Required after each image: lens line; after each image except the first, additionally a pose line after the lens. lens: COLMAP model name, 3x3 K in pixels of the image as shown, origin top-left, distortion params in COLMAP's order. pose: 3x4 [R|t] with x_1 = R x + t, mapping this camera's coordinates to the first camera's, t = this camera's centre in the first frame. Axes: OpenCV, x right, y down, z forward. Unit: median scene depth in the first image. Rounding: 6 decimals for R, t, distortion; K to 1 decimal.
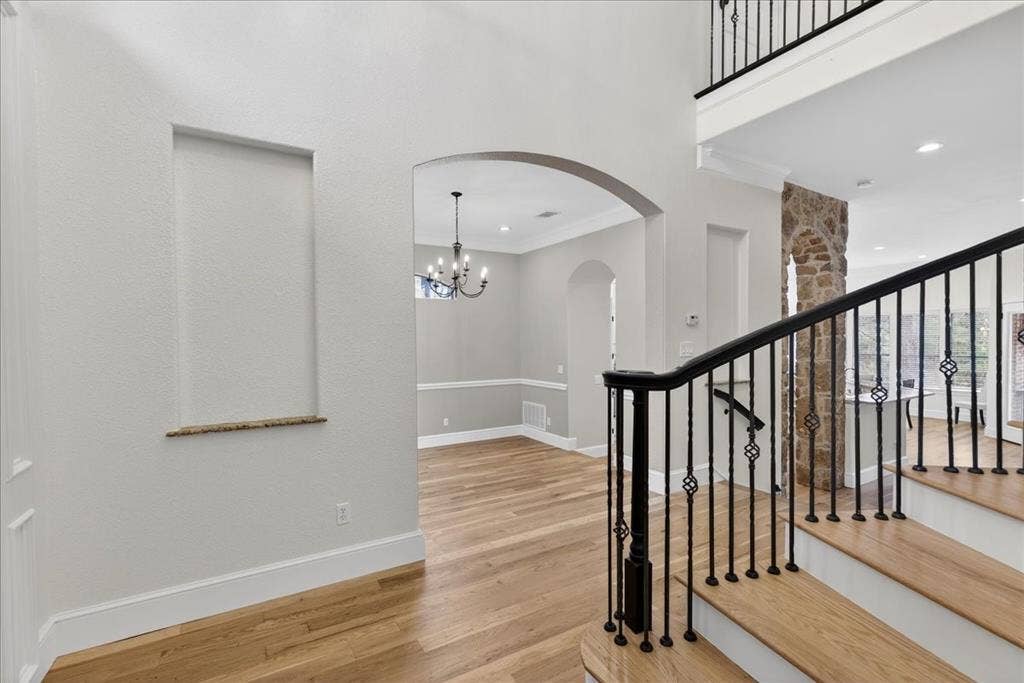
lens RADIAL K [[466.0, 0, 522.9], [0, 466.0, 351.7], [0, 0, 1]] dist [0.000512, 0.000072]
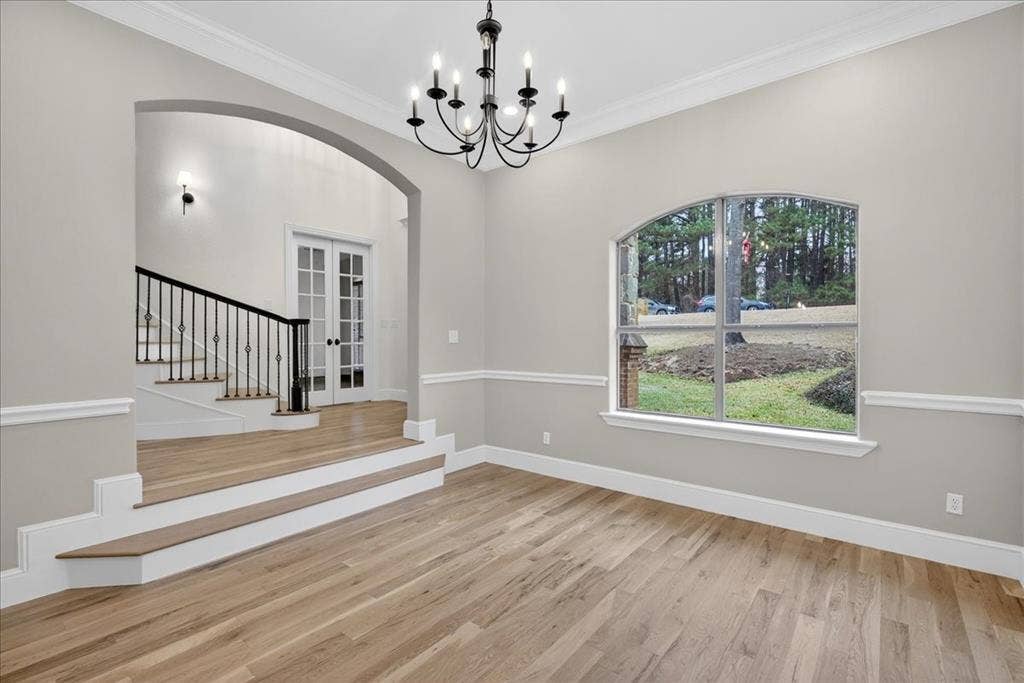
lens RADIAL K [[464.9, 0, 518.9], [0, 464.9, 337.6], [0, 0, 1]] dist [0.001017, 0.000210]
pose [[-0.940384, 0.005991, -0.340062, -0.018909], [-0.003389, 0.999630, 0.026984, 0.025231], [0.340098, 0.026528, -0.940016, 1.162888]]
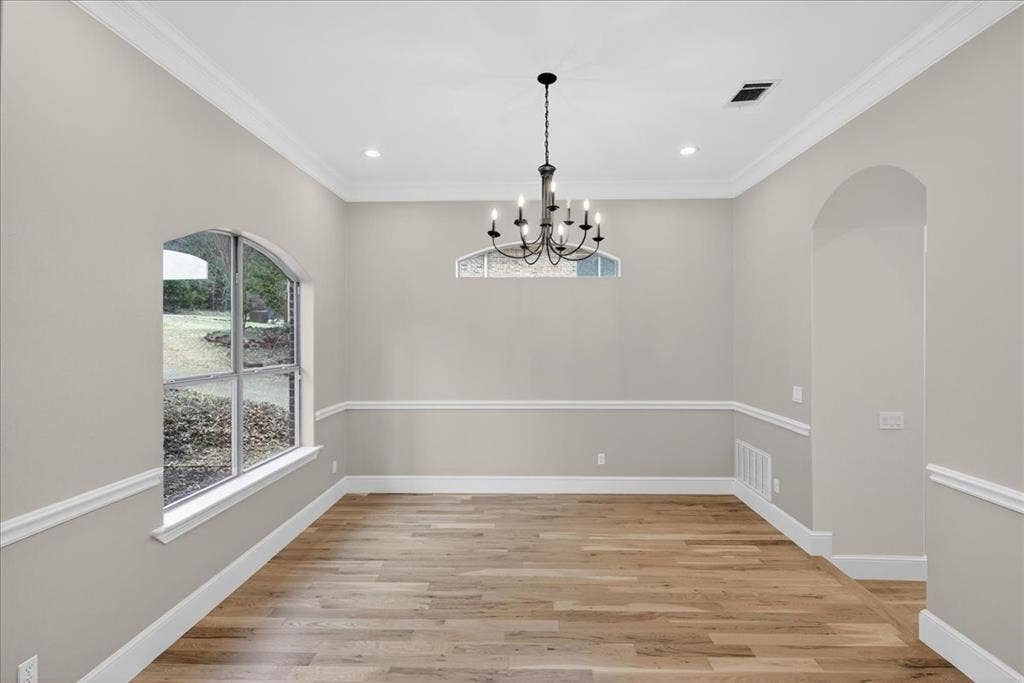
lens RADIAL K [[464.9, 0, 518.9], [0, 464.9, 337.6], [0, 0, 1]] dist [0.001017, 0.000210]
pose [[0.840684, 0.008482, -0.541459, 0.113015], [-0.019728, 0.999693, -0.014970, -0.013923], [0.541166, 0.023267, 0.840594, 0.430774]]
